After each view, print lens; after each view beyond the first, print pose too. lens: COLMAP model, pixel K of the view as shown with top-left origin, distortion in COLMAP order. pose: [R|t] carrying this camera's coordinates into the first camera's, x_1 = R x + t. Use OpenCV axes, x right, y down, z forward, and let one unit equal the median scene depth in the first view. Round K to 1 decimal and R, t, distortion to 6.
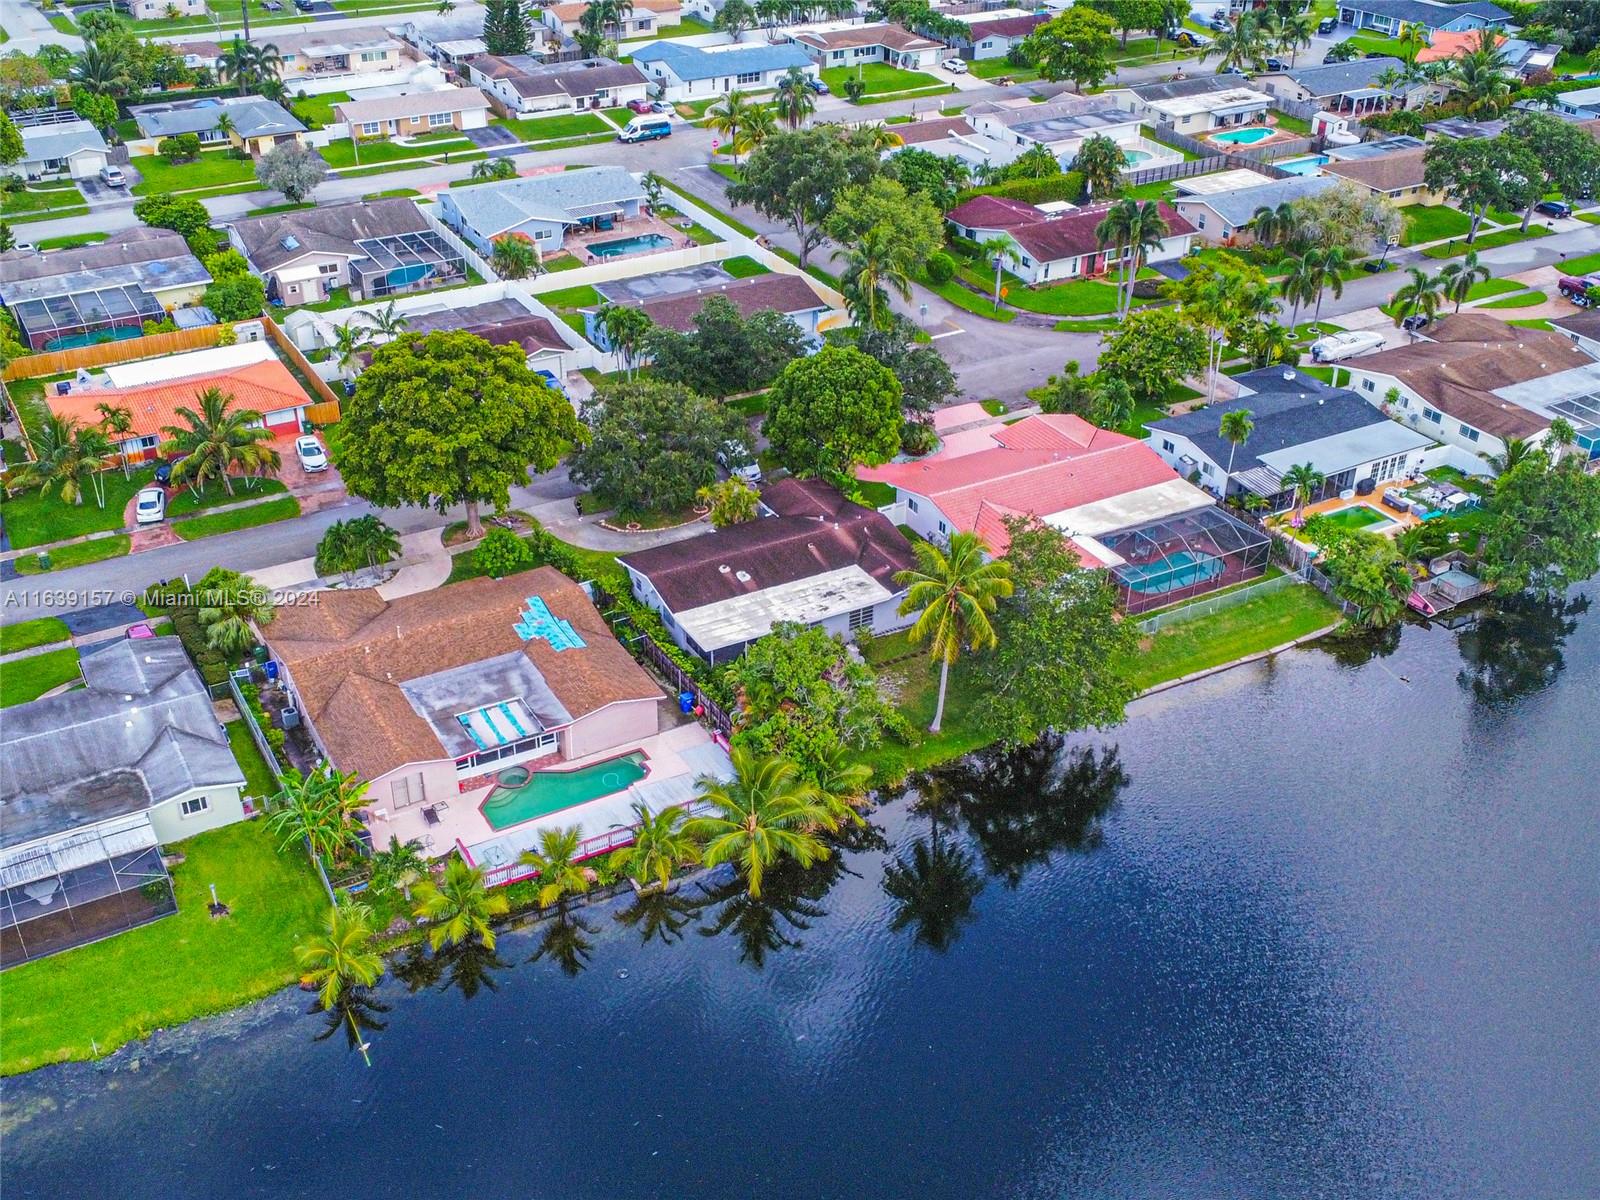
lens RADIAL K [[1685.3, 0, 800.0], [0, 1685.3, 600.0], [0, 0, 1]] dist [0.014135, -0.010260]
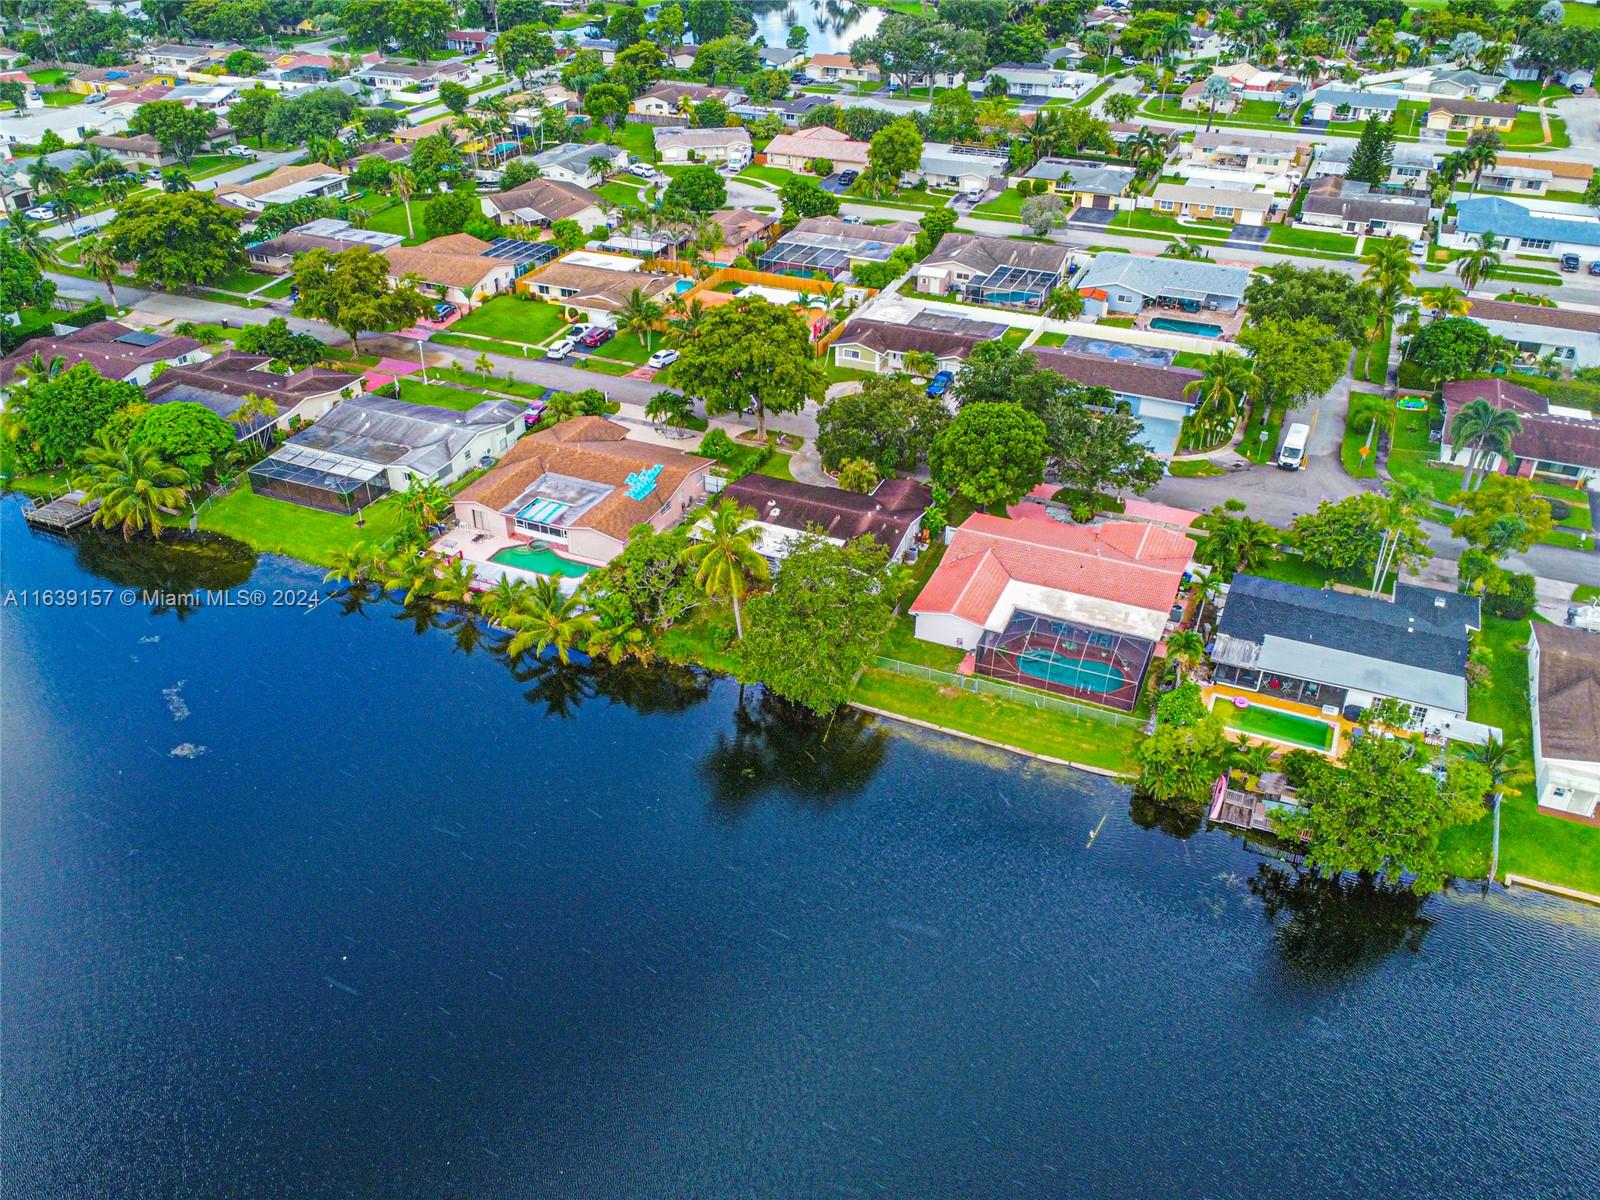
lens RADIAL K [[1273.2, 0, 800.0], [0, 1273.2, 600.0], [0, 0, 1]] dist [0.003373, -0.006147]
pose [[0.595135, 0.423521, -0.682967, 0.408000], [-0.404281, 0.892270, 0.201026, -0.094889], [0.694530, 0.156473, 0.702243, 0.162880]]
